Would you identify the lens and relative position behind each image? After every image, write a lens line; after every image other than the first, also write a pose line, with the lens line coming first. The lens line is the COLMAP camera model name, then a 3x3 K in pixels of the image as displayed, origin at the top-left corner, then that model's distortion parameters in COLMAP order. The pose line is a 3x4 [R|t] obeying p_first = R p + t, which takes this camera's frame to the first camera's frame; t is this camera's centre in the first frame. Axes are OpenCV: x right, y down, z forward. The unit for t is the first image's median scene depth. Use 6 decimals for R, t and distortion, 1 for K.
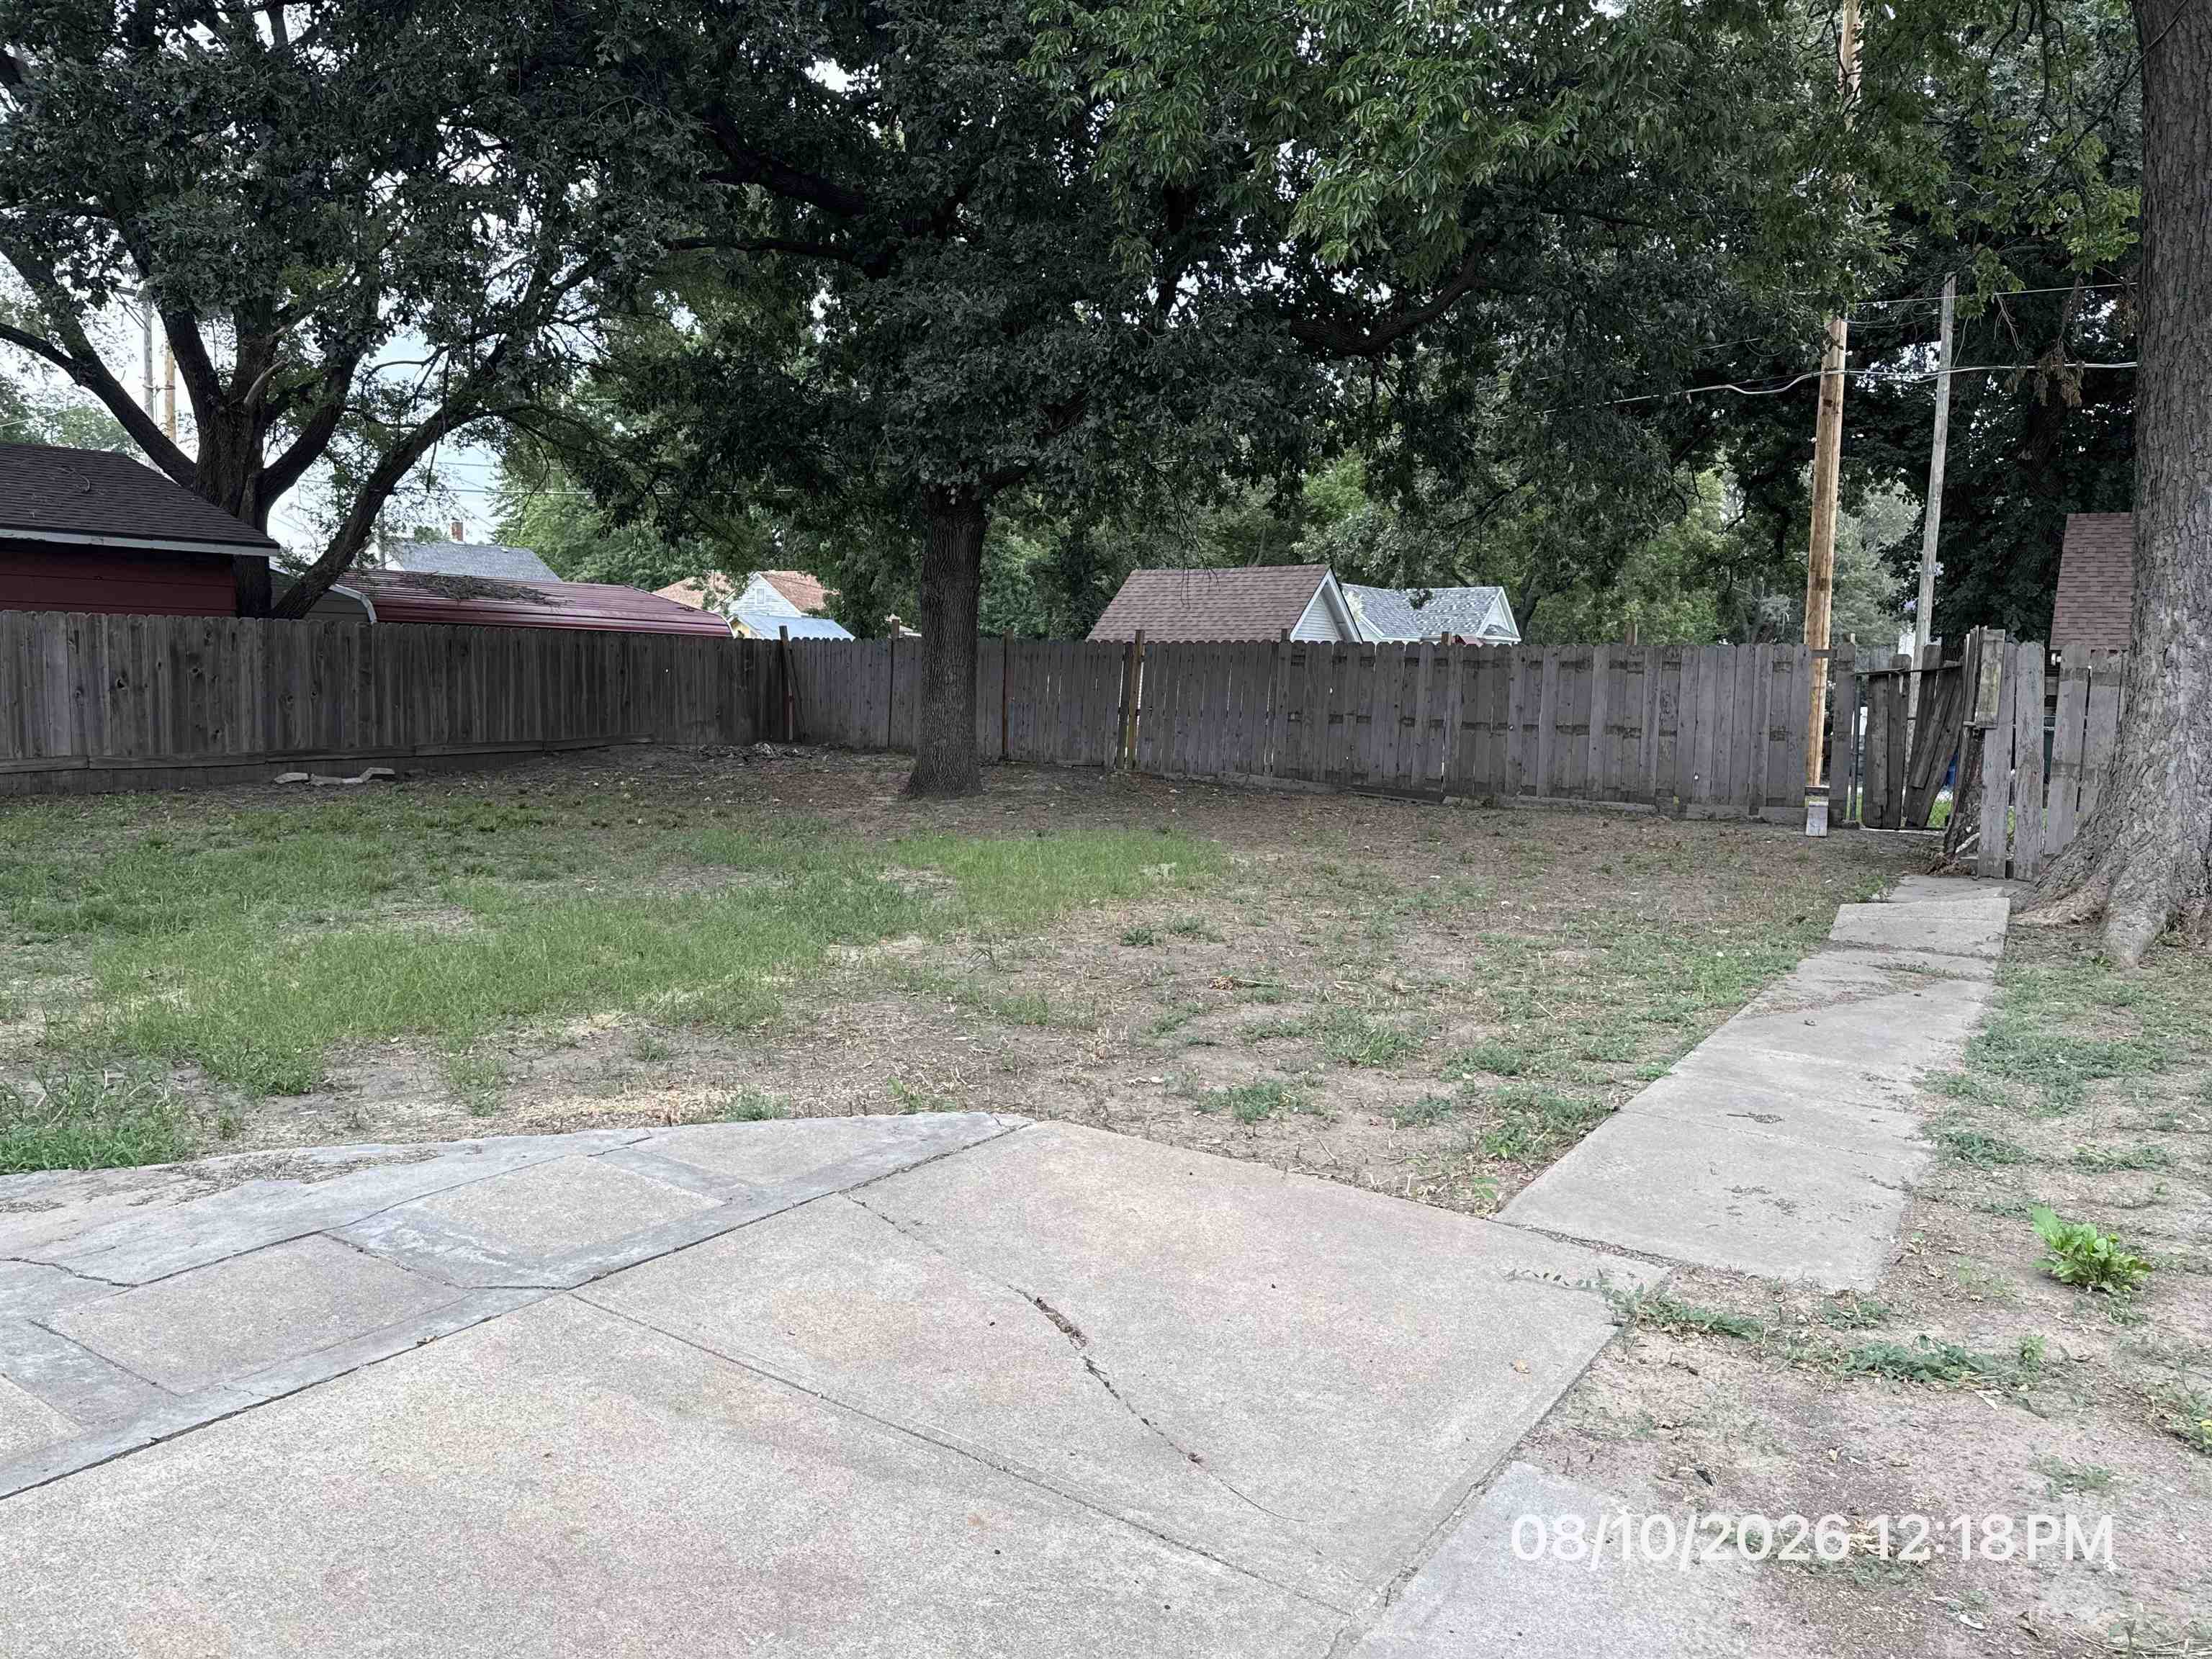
lens RADIAL K [[1498.4, 0, 1173.7], [0, 1498.4, 857.8], [0, 0, 1]] dist [0.087233, -0.094900]
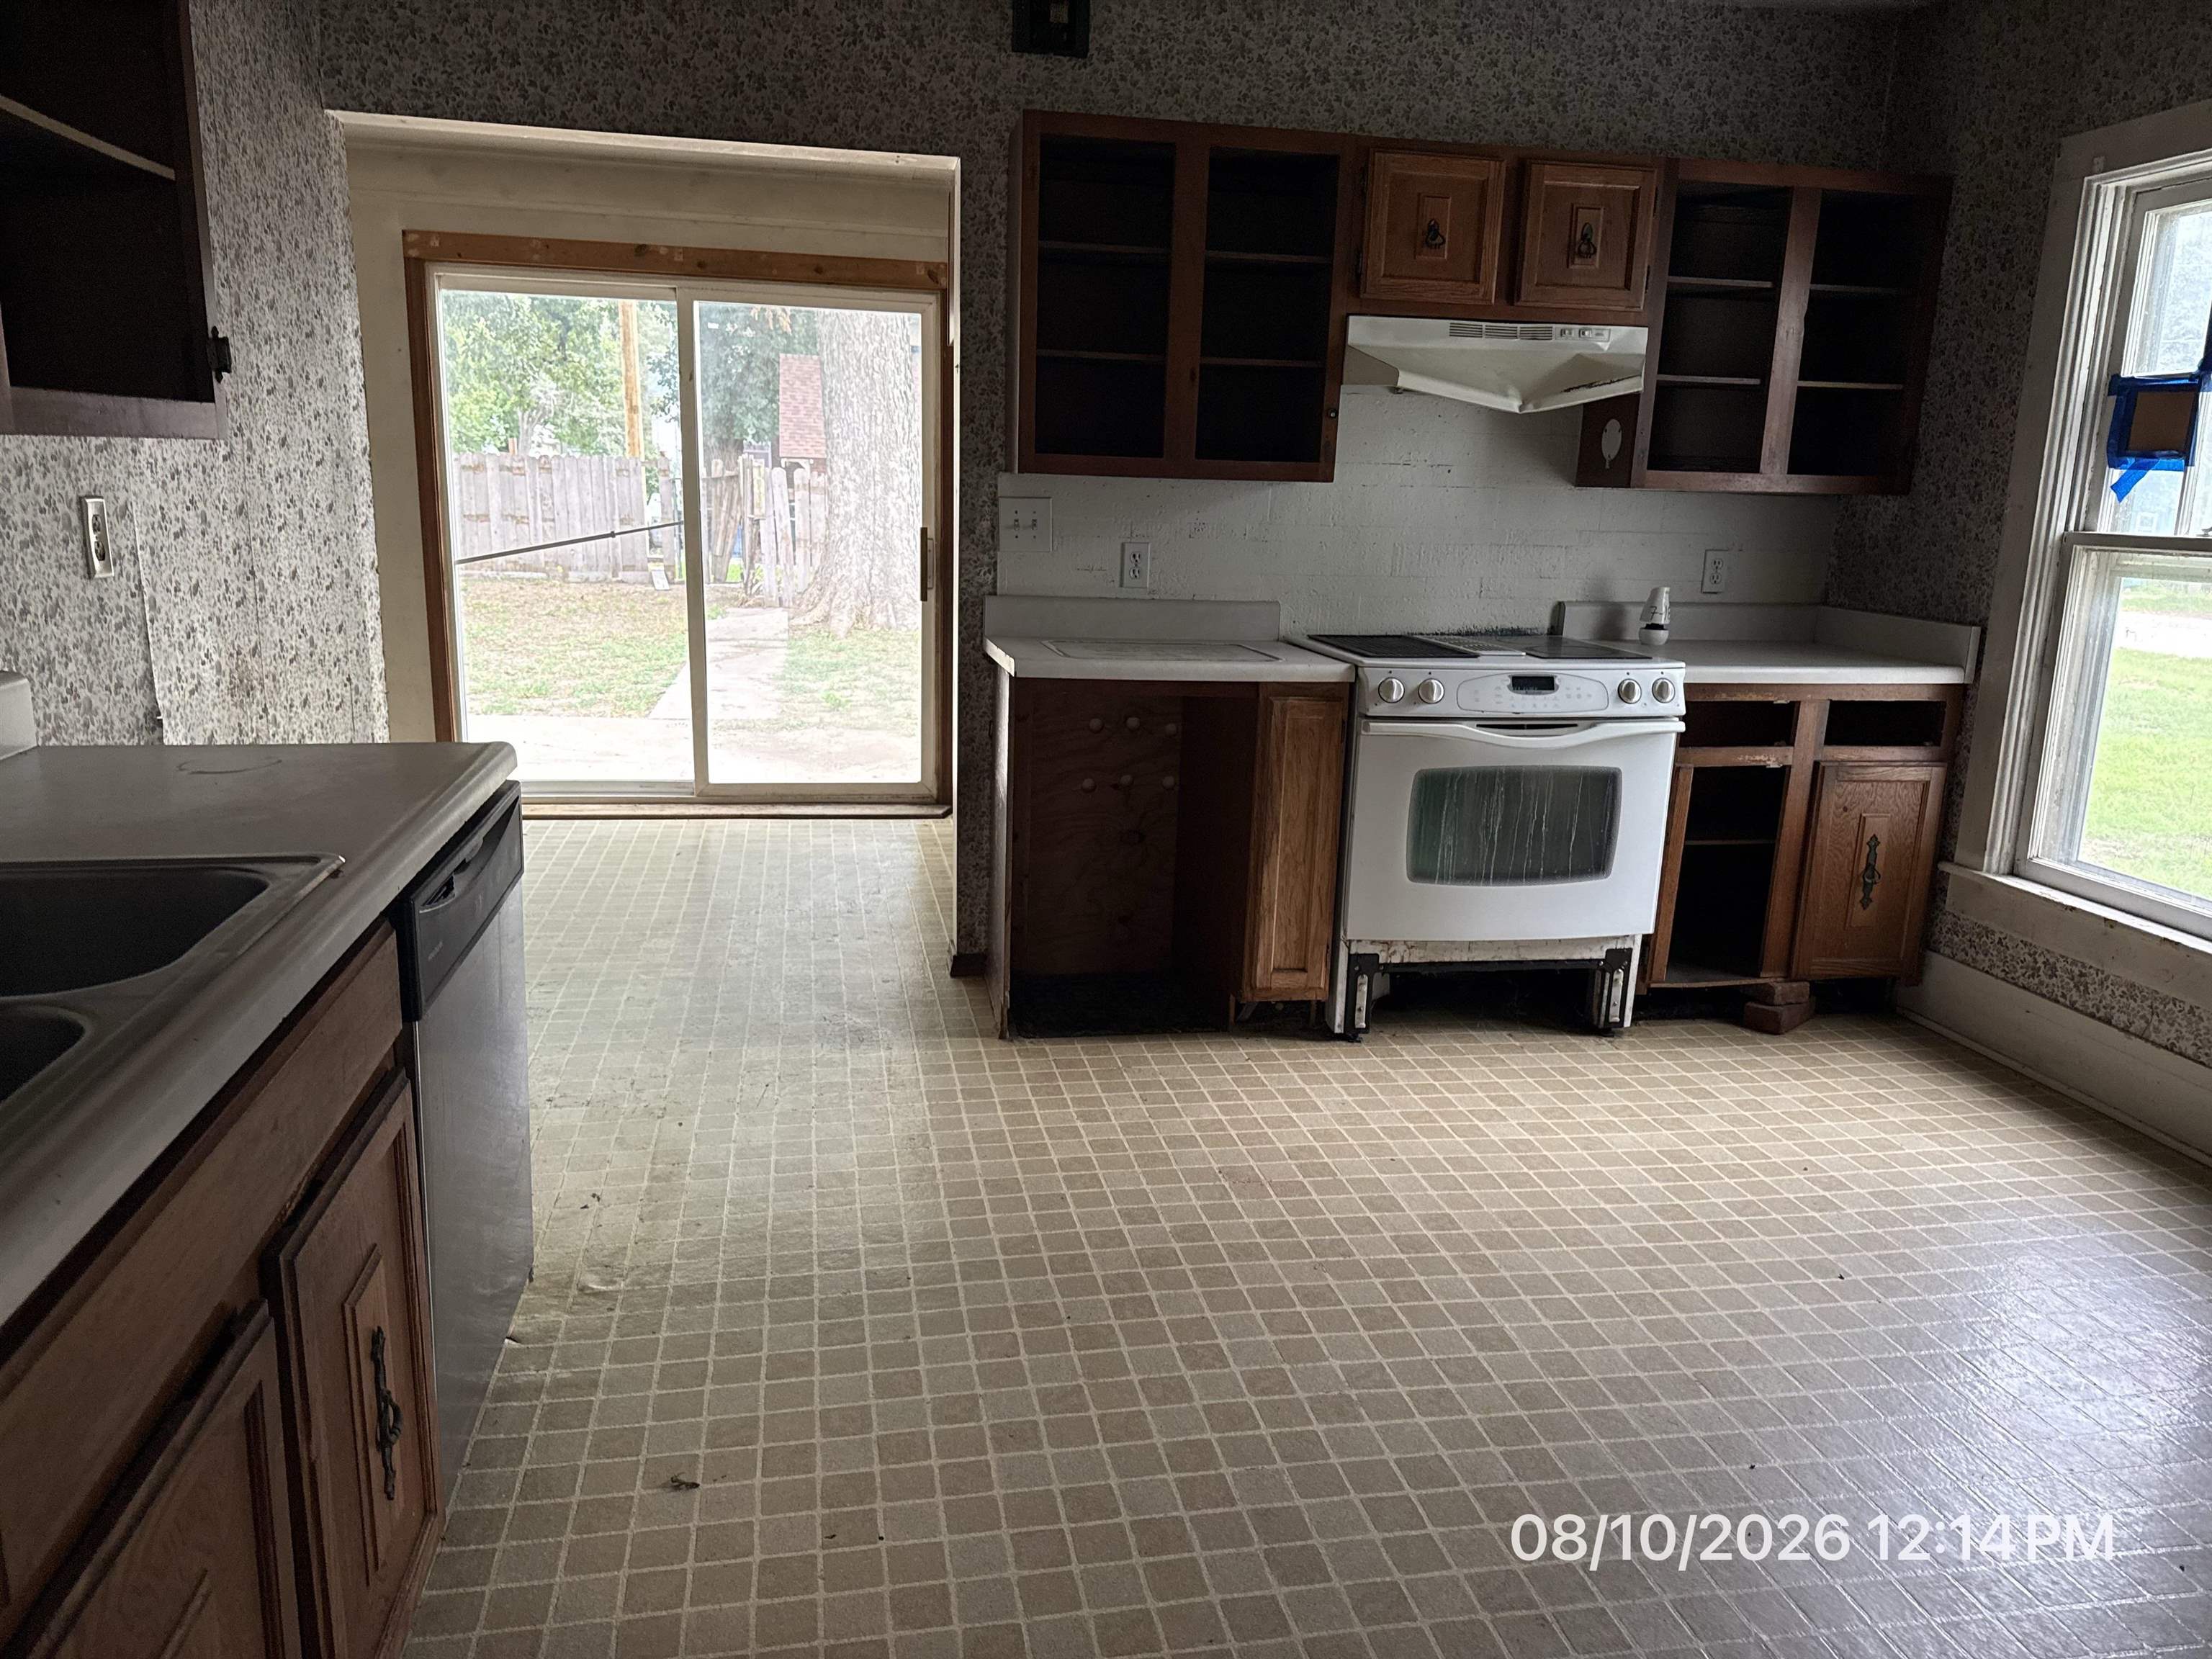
lens RADIAL K [[1544.3, 0, 1112.2], [0, 1544.3, 816.3], [0, 0, 1]] dist [0.091382, -0.123955]
pose [[0.744374, -0.141387, 0.652623, -0.333594], [0.065155, 0.988042, 0.139739, 0.024417], [-0.664577, -0.061497, 0.744685, -0.541242]]
